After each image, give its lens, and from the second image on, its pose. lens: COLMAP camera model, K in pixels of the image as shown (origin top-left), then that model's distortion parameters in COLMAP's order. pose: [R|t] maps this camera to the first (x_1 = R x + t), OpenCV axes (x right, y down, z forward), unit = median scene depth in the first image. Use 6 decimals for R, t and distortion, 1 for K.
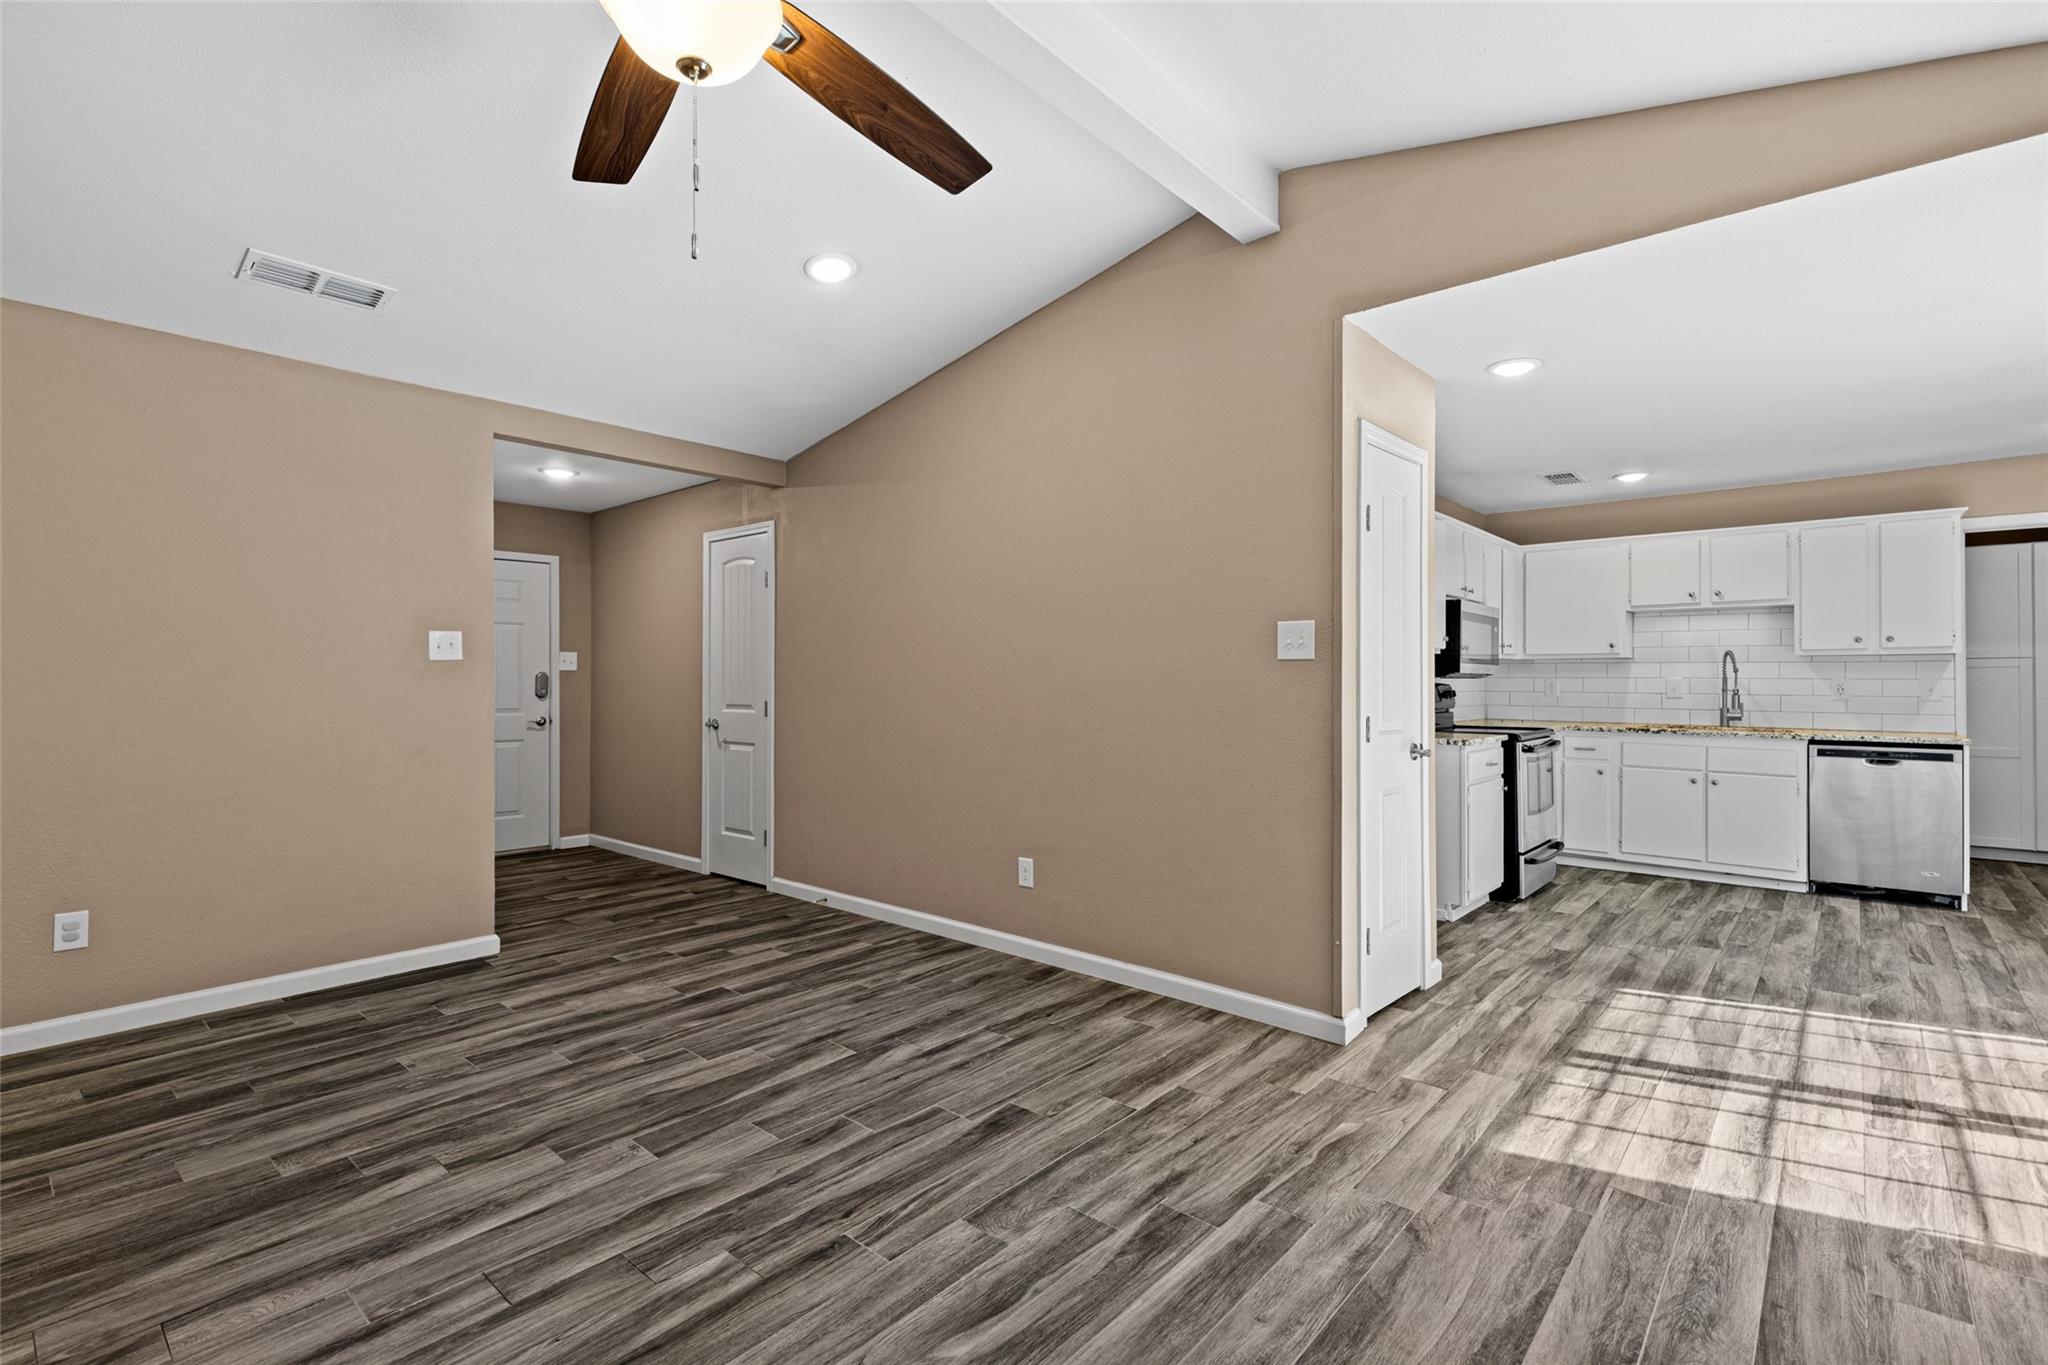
lens RADIAL K [[920.1, 0, 1012.2], [0, 920.1, 677.7], [0, 0, 1]] dist [0.002448, 0.000145]
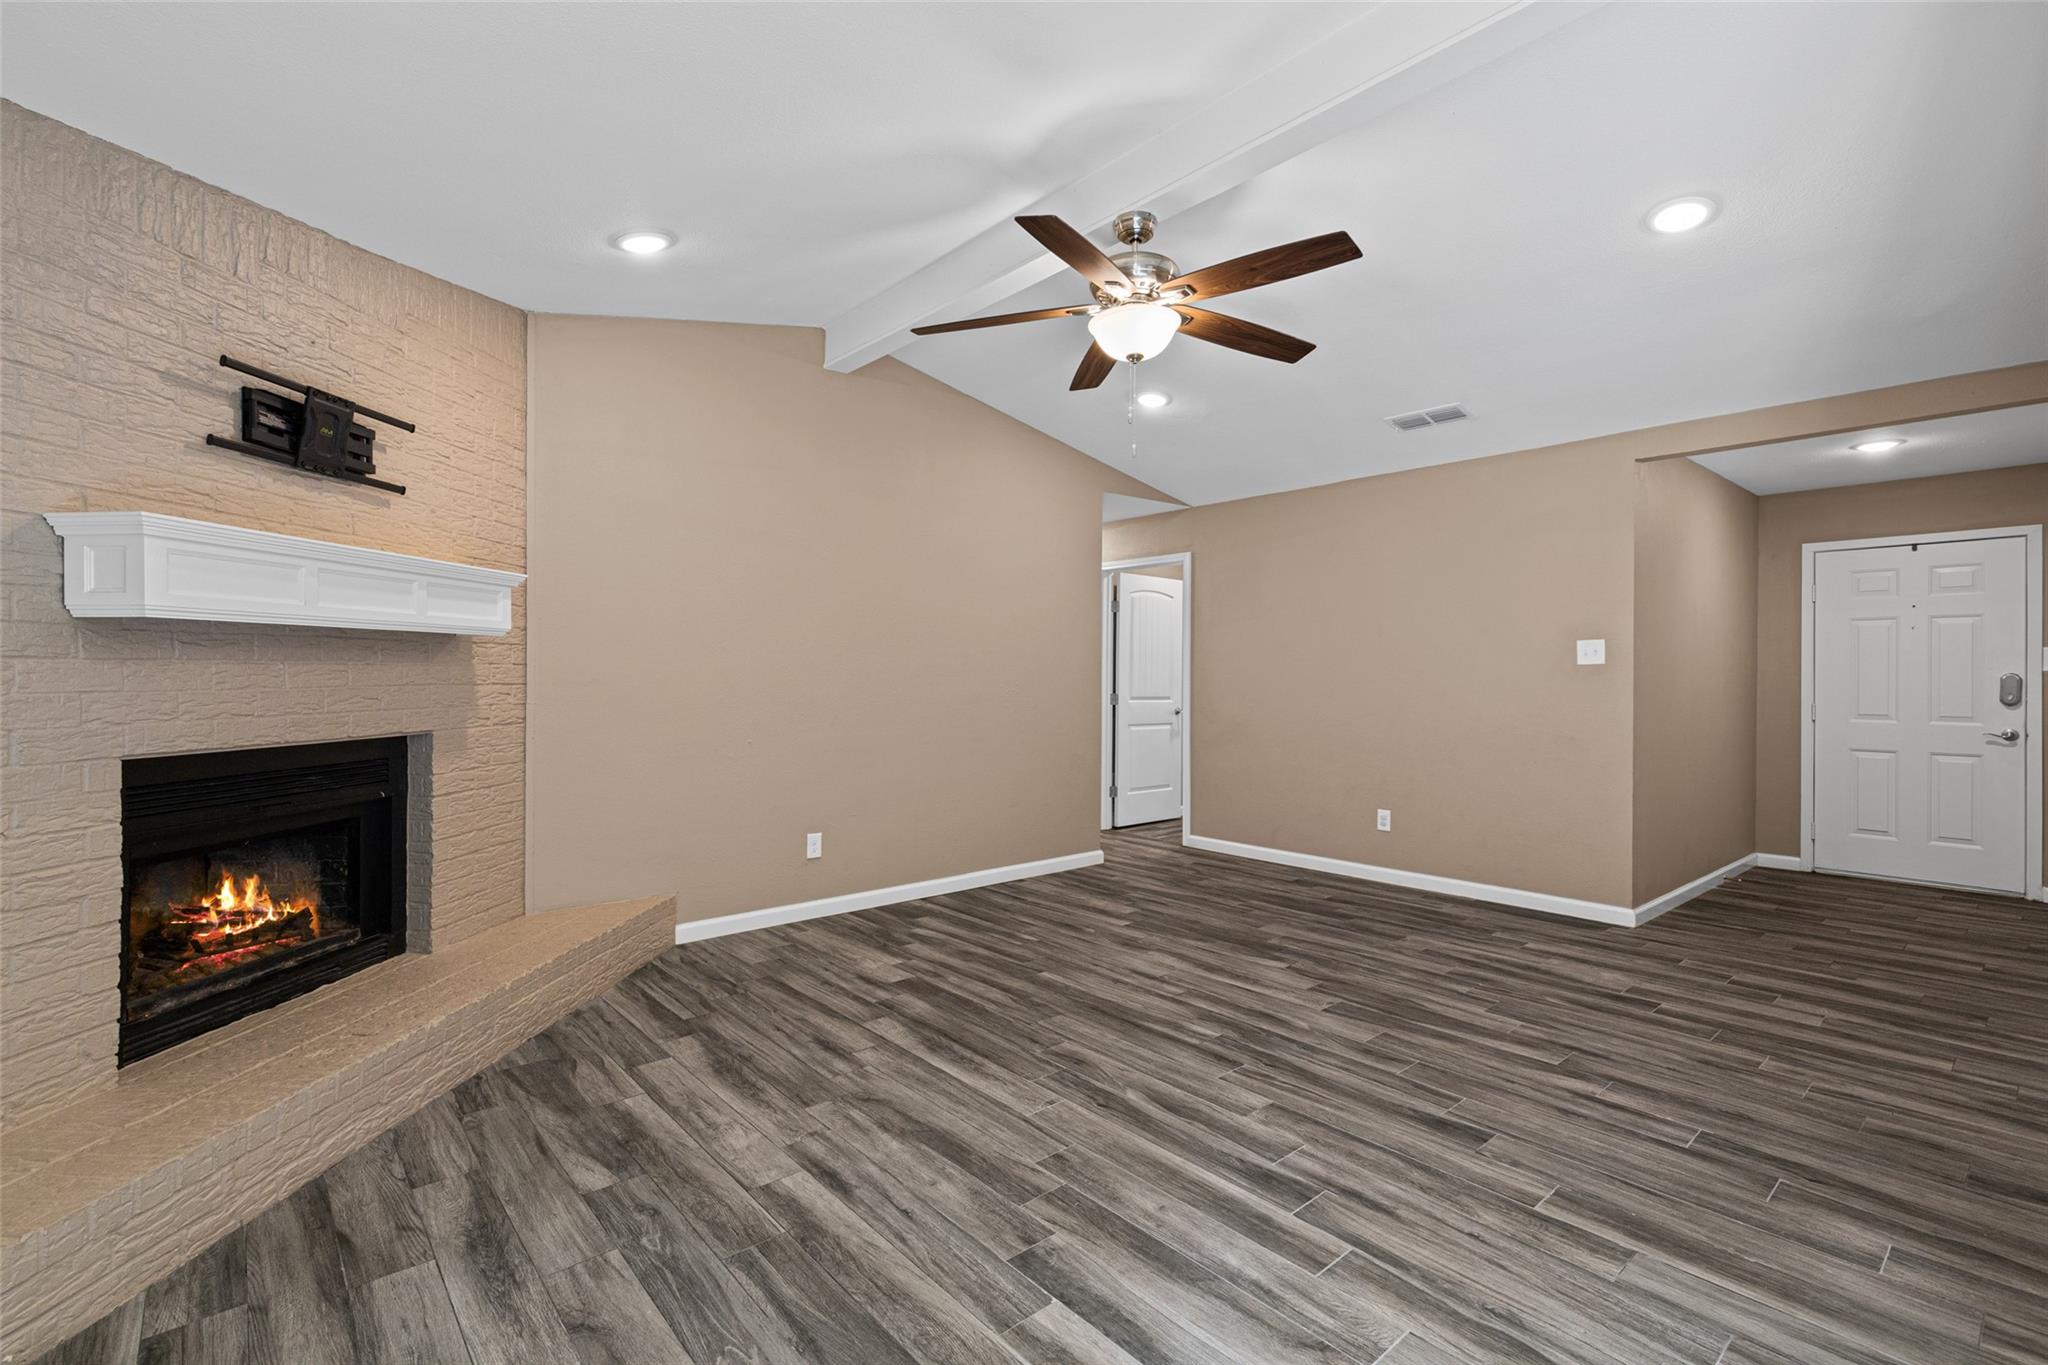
lens RADIAL K [[906.4, 0, 1024.0], [0, 906.4, 682.5], [0, 0, 1]] dist [0.002581, 0.000086]
pose [[-0.121630, 0.006661, -0.992553, 0.712245], [-0.003673, 0.999968, 0.007161, -0.001820], [0.992569, 0.004517, -0.121602, 0.464486]]
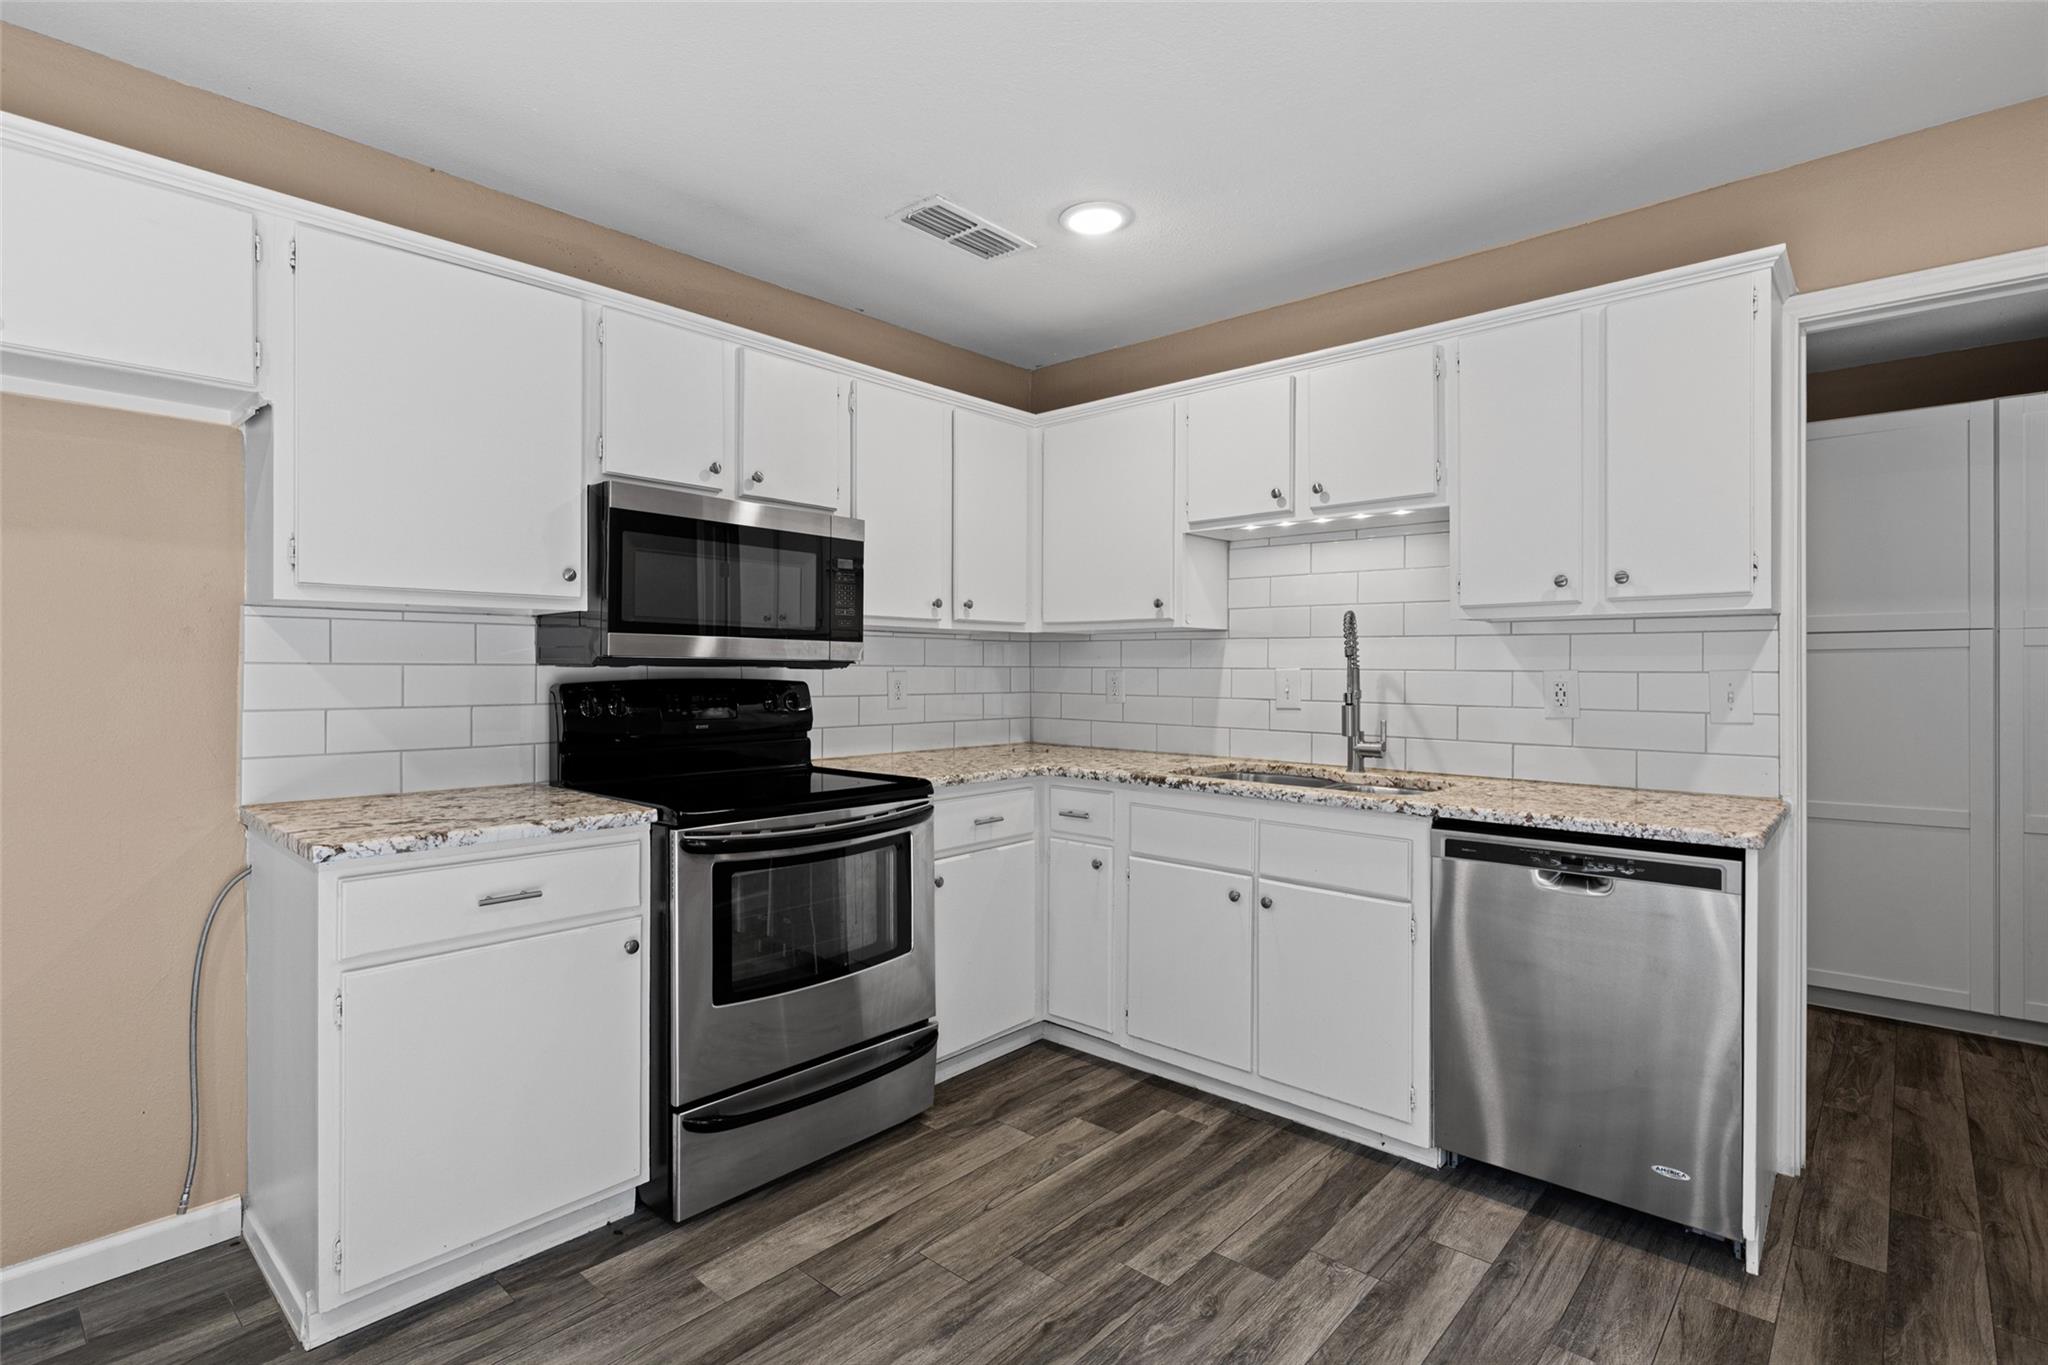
lens RADIAL K [[980.8, 0, 1027.6], [0, 980.8, 670.2], [0, 0, 1]] dist [0.000483, -0.000318]
pose [[0.999985, 0.002298, 0.004886, 0.932944], [-0.002314, 0.999992, 0.003357, -0.000785], [-0.004878, -0.003369, 0.999982, 0.760810]]
